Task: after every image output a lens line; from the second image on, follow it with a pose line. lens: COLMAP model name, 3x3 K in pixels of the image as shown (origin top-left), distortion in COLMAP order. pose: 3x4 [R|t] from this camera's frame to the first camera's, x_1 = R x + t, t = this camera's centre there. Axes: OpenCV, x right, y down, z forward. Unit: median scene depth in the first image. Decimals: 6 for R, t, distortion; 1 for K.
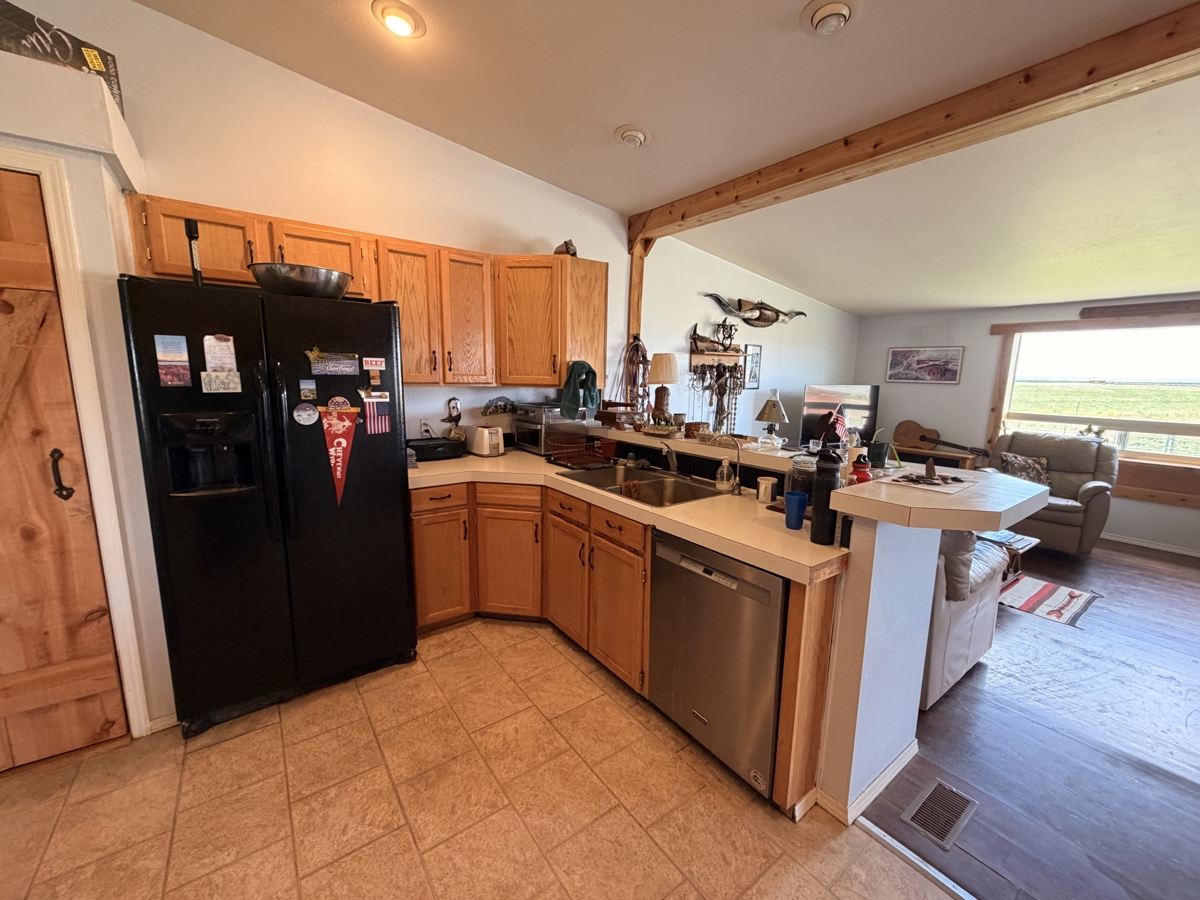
lens RADIAL K [[476.2, 0, 600.0], [0, 476.2, 450.0], [0, 0, 1]] dist [-0.002284, 0.000066]
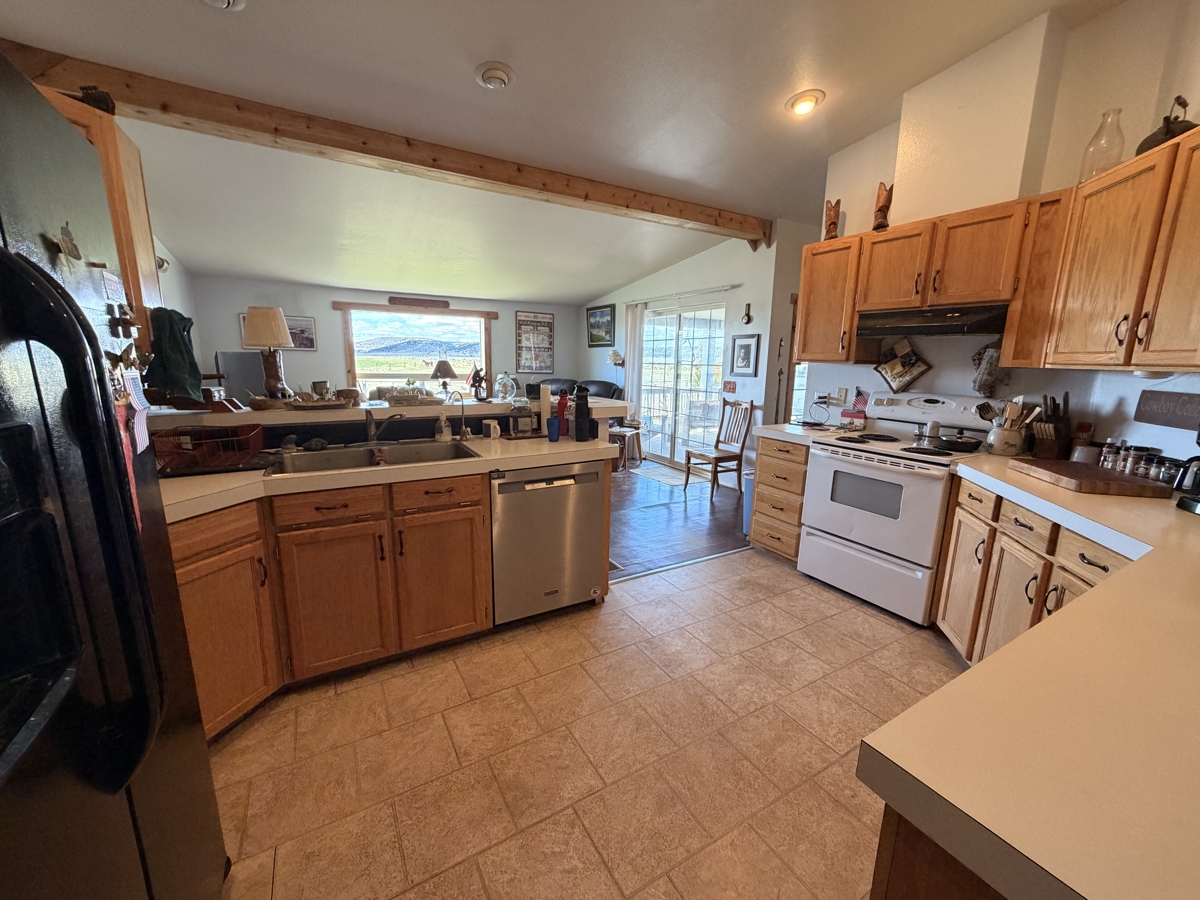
lens RADIAL K [[476.2, 0, 600.0], [0, 476.2, 450.0], [0, 0, 1]] dist [-0.002284, 0.000066]
pose [[0.106316, -0.201943, 0.973610, -0.702739], [0.143109, 0.972072, 0.185997, -0.047211], [-0.983980, 0.119558, 0.132247, 0.433609]]
